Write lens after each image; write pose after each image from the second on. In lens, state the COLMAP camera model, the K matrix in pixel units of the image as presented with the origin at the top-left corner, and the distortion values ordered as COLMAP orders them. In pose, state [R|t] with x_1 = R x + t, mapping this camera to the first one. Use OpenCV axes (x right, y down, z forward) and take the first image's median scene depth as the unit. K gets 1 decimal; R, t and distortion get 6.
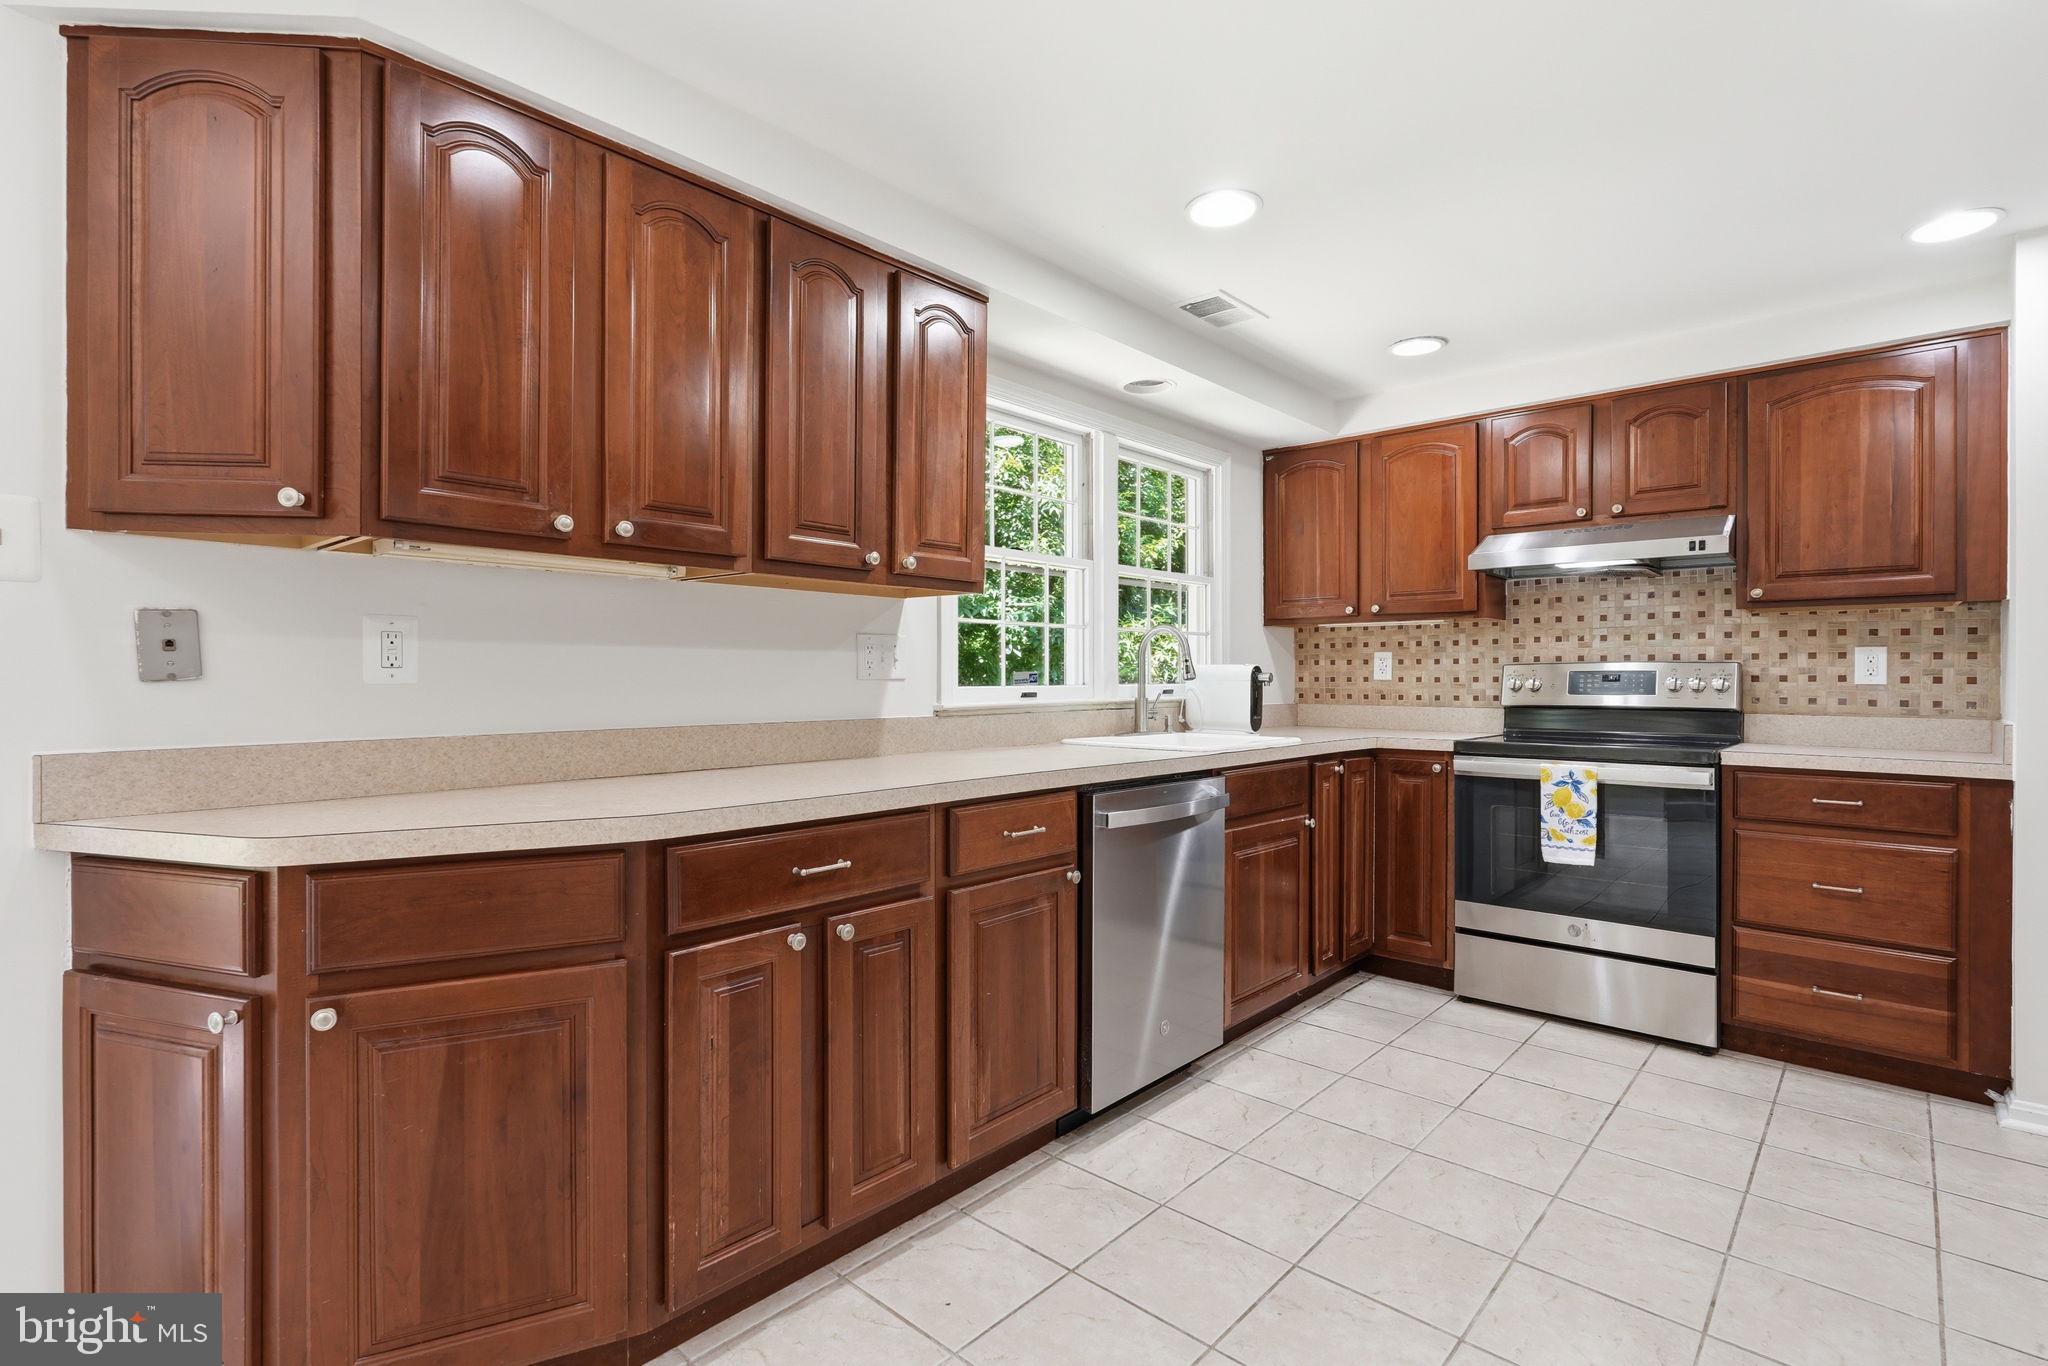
lens RADIAL K [[954.9, 0, 1026.0], [0, 954.9, 683.2], [0, 0, 1]] dist [0.001561, -0.000226]
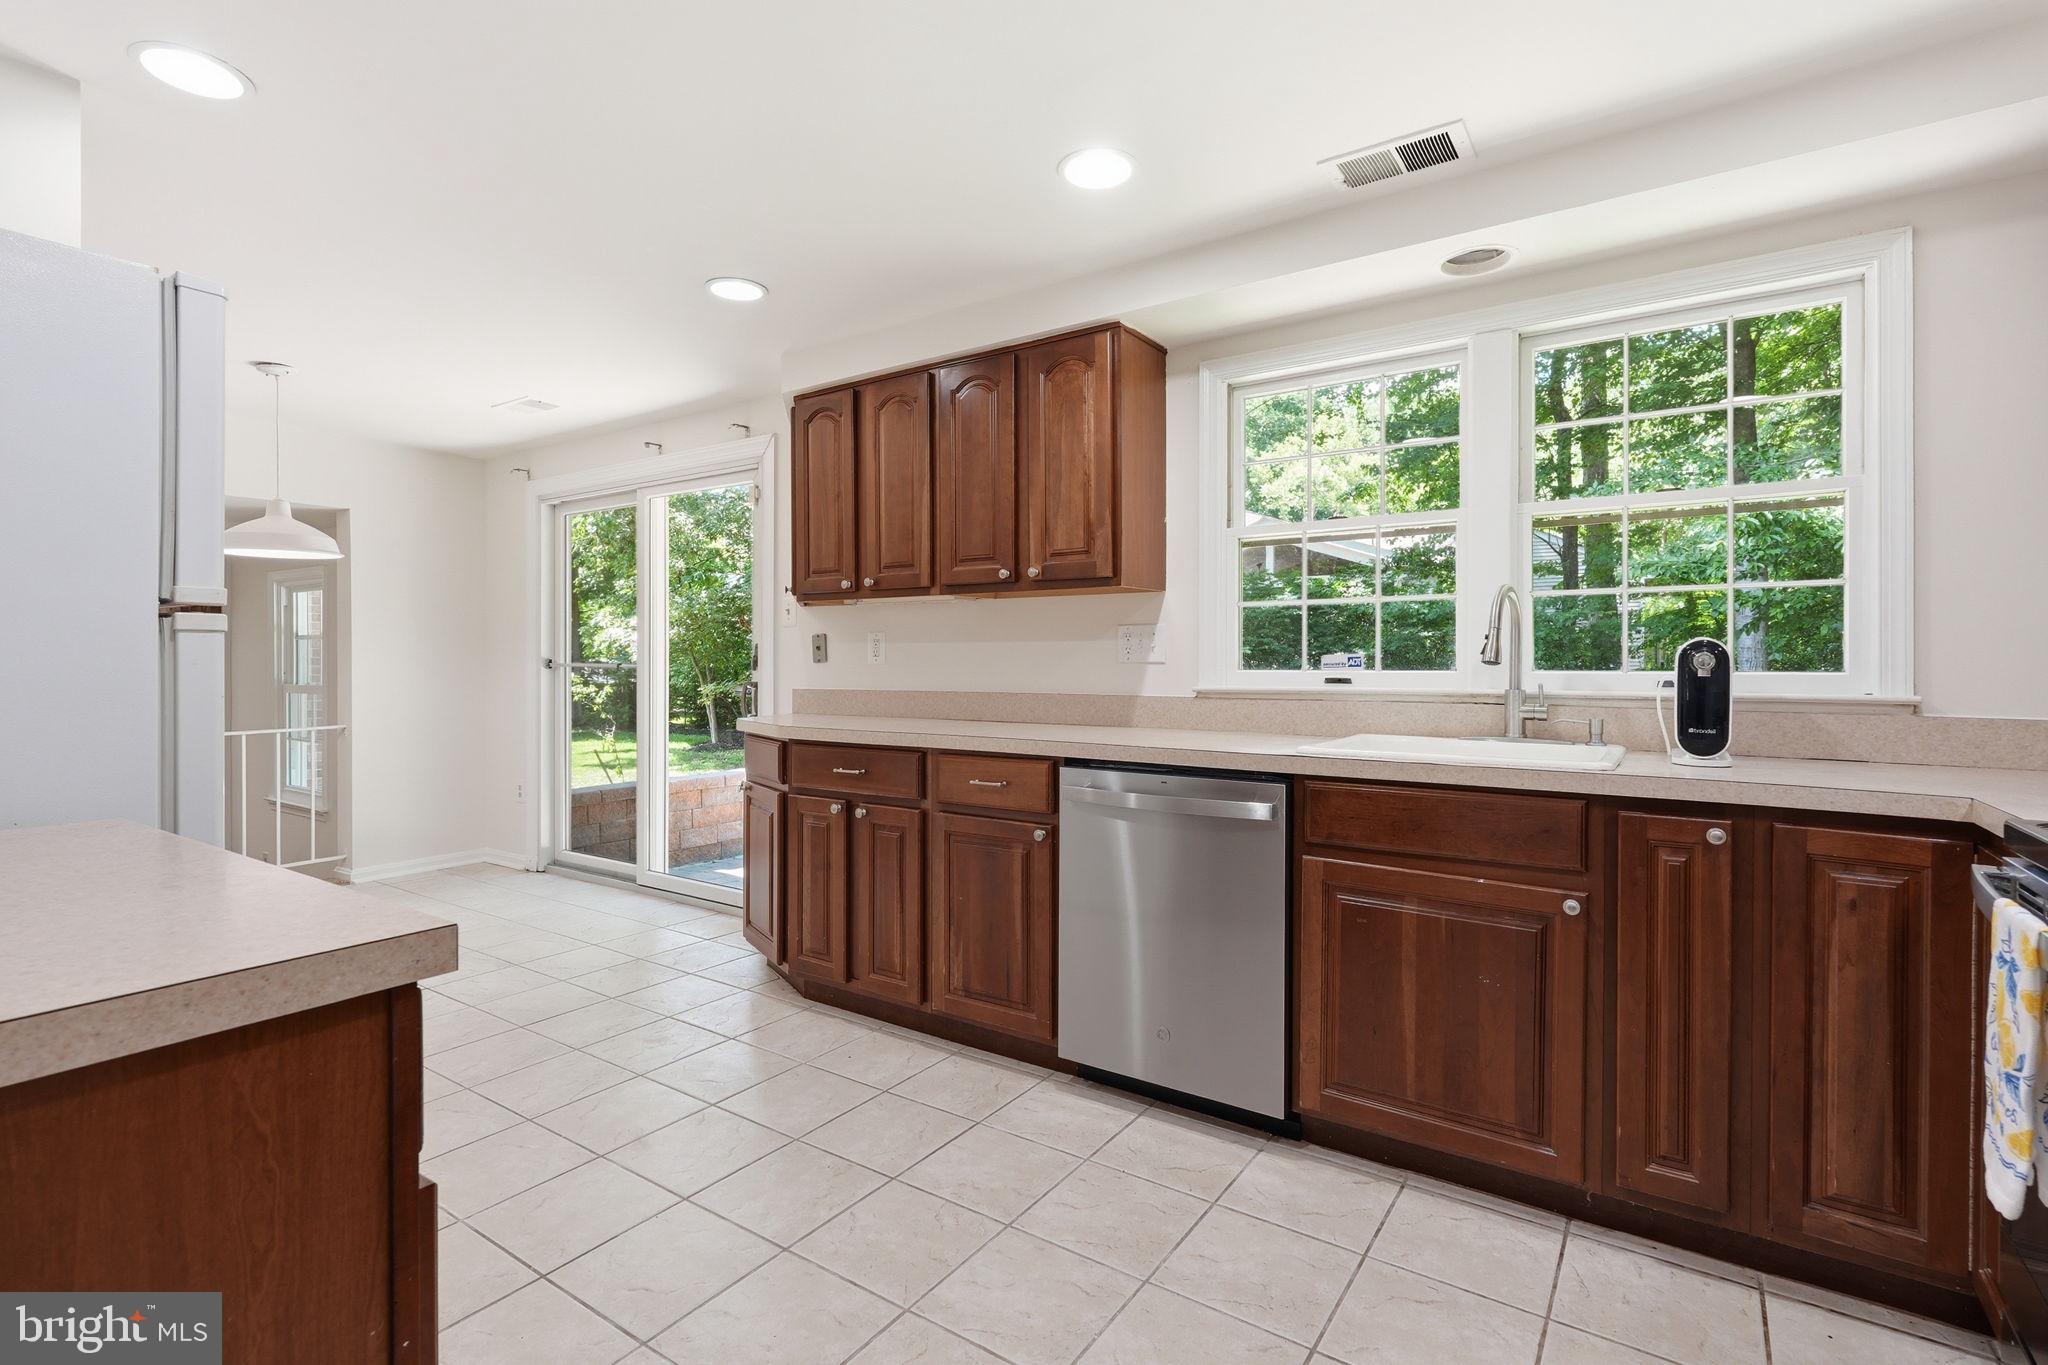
lens RADIAL K [[954.9, 0, 1014.4], [0, 954.9, 667.6], [0, 0, 1]] dist [0.001561, -0.000226]
pose [[0.139296, 0.009123, -0.990209, 1.135035], [-0.004605, 0.999953, 0.008564, -0.008202], [0.990240, 0.003367, 0.139331, 0.783178]]
